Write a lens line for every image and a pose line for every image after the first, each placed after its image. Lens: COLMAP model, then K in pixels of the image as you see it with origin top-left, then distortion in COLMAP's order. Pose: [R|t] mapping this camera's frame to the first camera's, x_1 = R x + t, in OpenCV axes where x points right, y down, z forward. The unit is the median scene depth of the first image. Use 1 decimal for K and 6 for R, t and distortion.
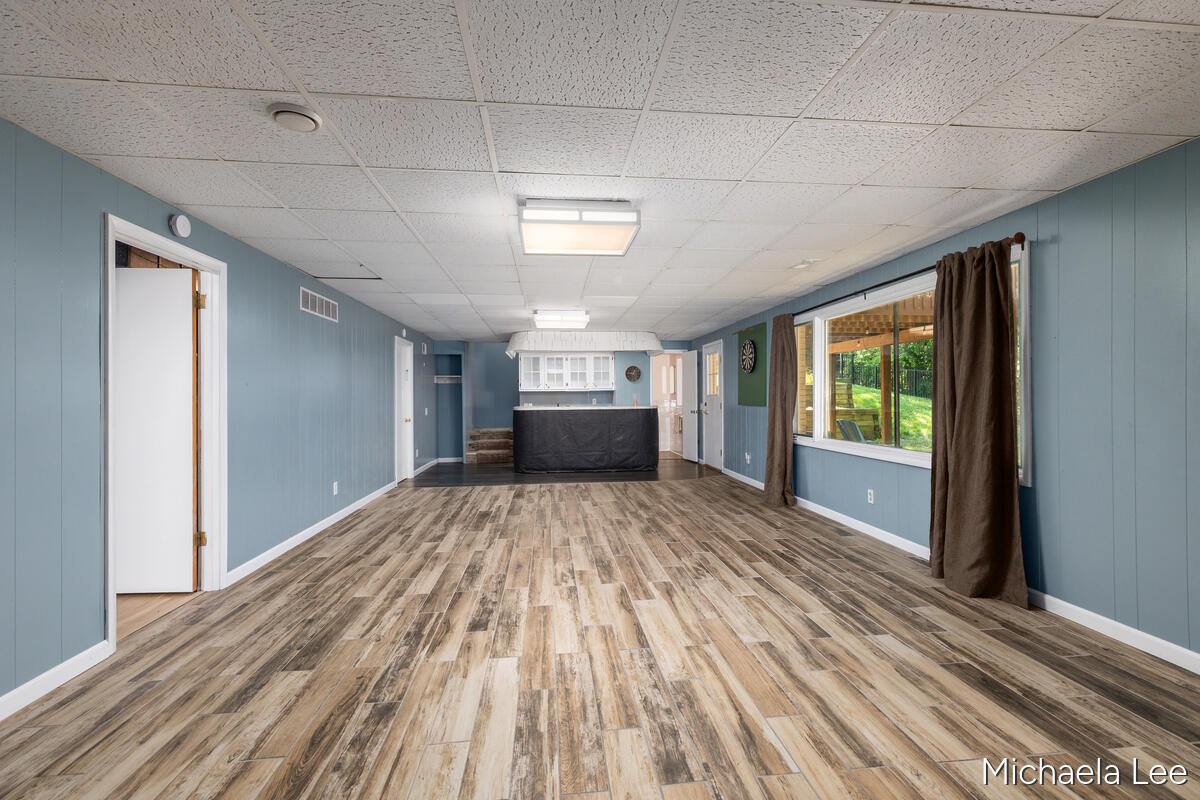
lens RADIAL K [[549.6, 0, 604.9], [0, 549.6, 396.0], [0, 0, 1]] dist [0.012960, -0.000015]
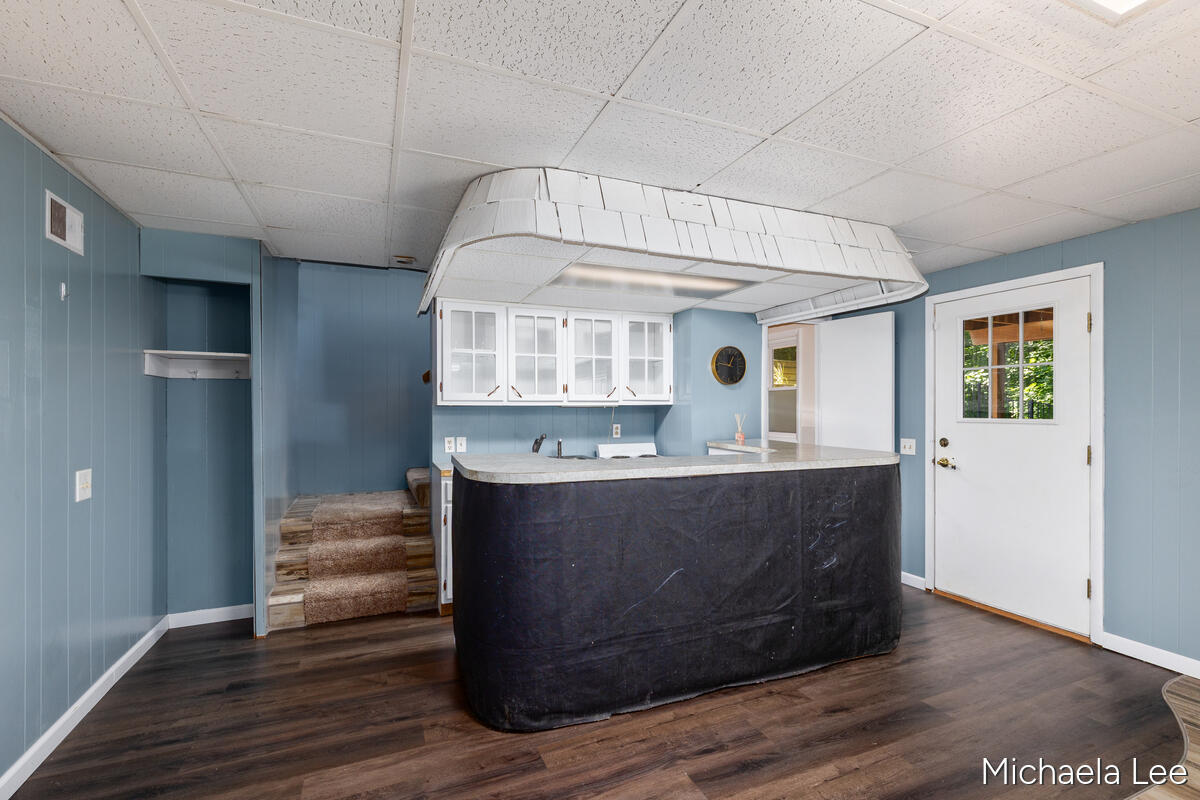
lens RADIAL K [[556.5, 0, 606.2], [0, 556.5, 405.6], [0, 0, 1]] dist [0.012811, -0.000087]
pose [[0.957251, 0.007869, 0.289152, -0.155414], [-0.007252, 0.999969, -0.003205, -0.008178], [-0.289168, 0.000971, 0.957278, 0.620510]]
